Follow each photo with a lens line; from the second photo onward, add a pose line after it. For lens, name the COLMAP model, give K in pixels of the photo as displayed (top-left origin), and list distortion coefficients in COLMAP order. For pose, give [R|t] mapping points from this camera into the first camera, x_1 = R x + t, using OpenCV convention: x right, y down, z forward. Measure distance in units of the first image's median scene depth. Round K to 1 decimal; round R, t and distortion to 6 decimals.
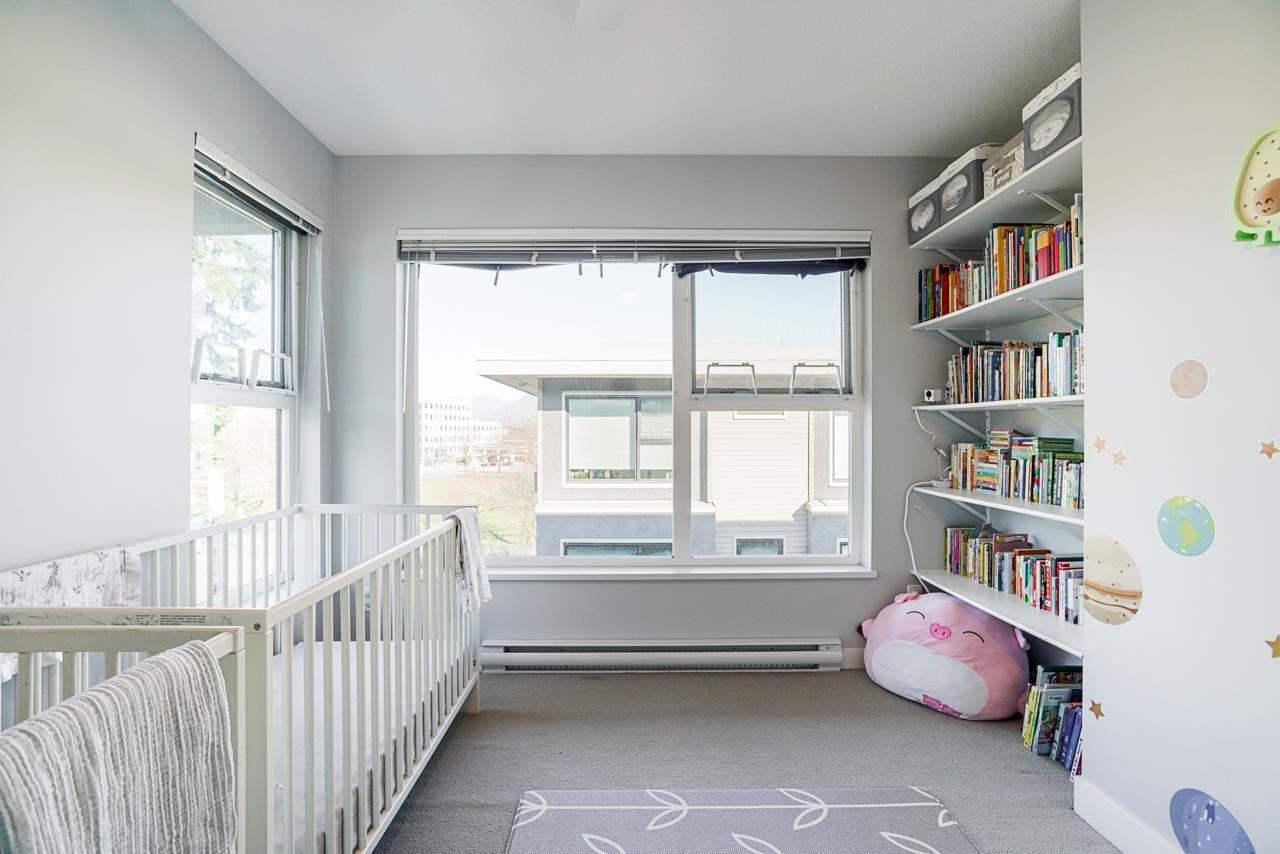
lens RADIAL K [[580.1, 0, 643.7], [0, 580.1, 423.4], [0, 0, 1]] dist [-0.047952, 0.007410]
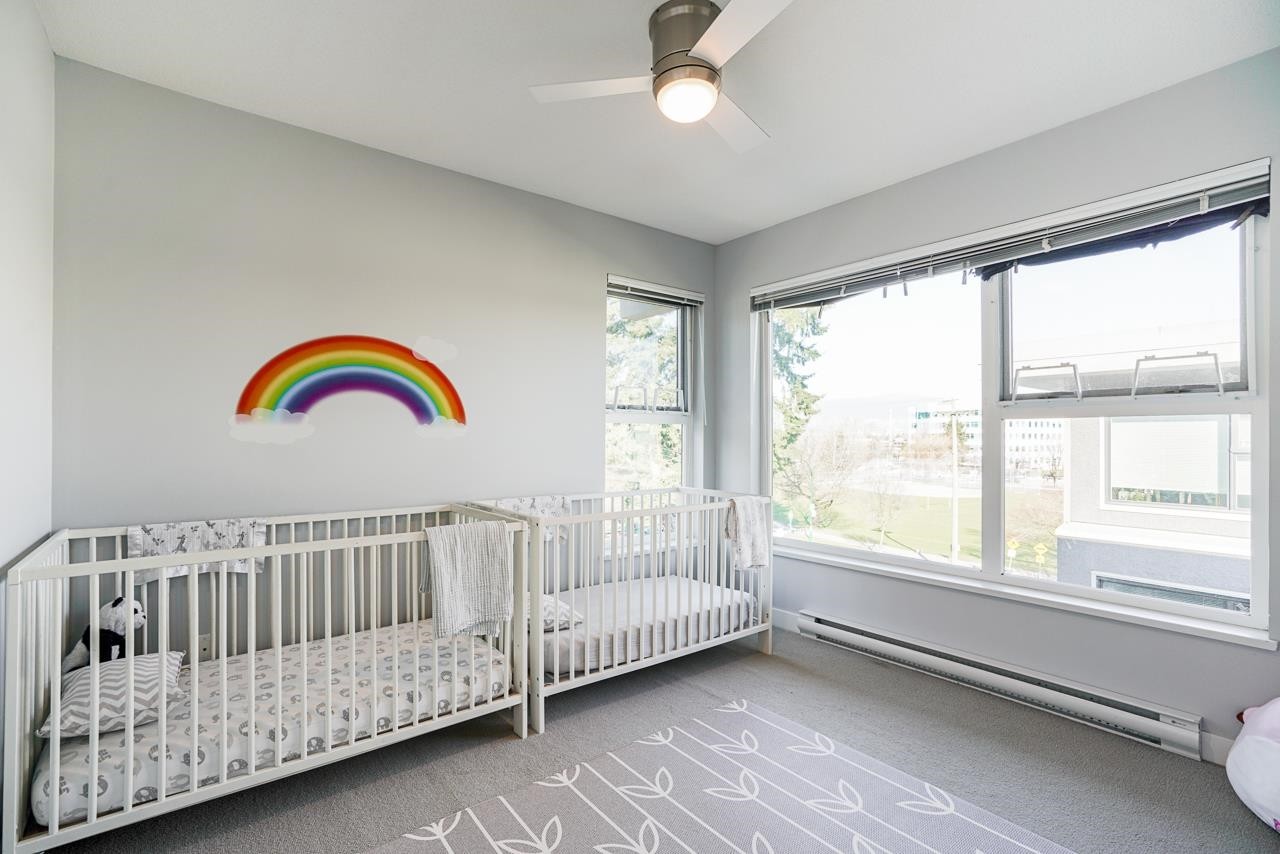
lens RADIAL K [[580.1, 0, 634.1], [0, 580.1, 428.0], [0, 0, 1]] dist [-0.047952, 0.007410]
pose [[0.599417, -0.010129, -0.800373, 0.477103], [0.004987, 0.999948, -0.008919, -0.002028], [0.800421, 0.001355, 0.599436, -0.031852]]
